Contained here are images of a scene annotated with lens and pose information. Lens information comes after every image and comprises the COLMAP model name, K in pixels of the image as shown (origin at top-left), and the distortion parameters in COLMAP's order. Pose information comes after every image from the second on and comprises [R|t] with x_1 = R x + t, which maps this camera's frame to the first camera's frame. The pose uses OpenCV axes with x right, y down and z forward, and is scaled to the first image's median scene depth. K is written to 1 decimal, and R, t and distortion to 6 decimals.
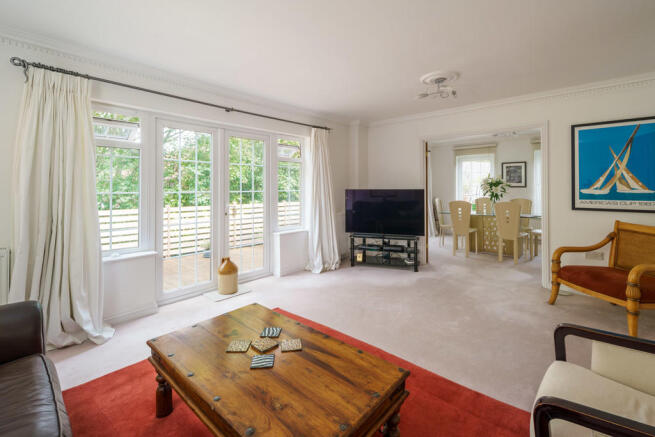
lens RADIAL K [[291.3, 0, 327.5], [0, 291.3, 218.5], [0, 0, 1]] dist [0.000453, 0.000083]
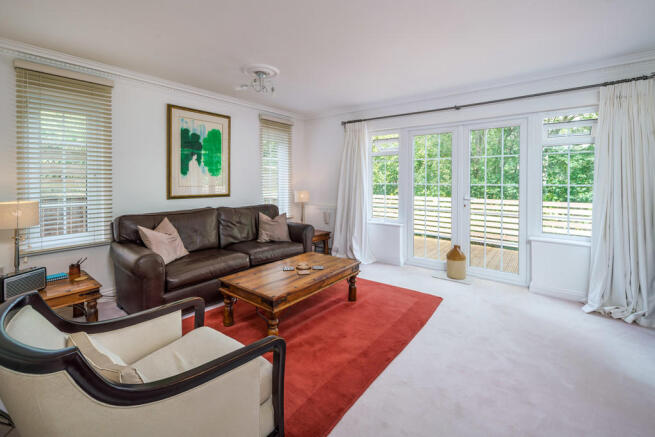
lens RADIAL K [[291.3, 0, 327.5], [0, 291.3, 218.5], [0, 0, 1]] dist [0.000453, 0.000083]
pose [[0.044284, 0.135492, -0.989788, 0.710966], [-0.106946, 0.985710, 0.130149, -0.062552], [0.993278, 0.100090, 0.058142, 0.495016]]
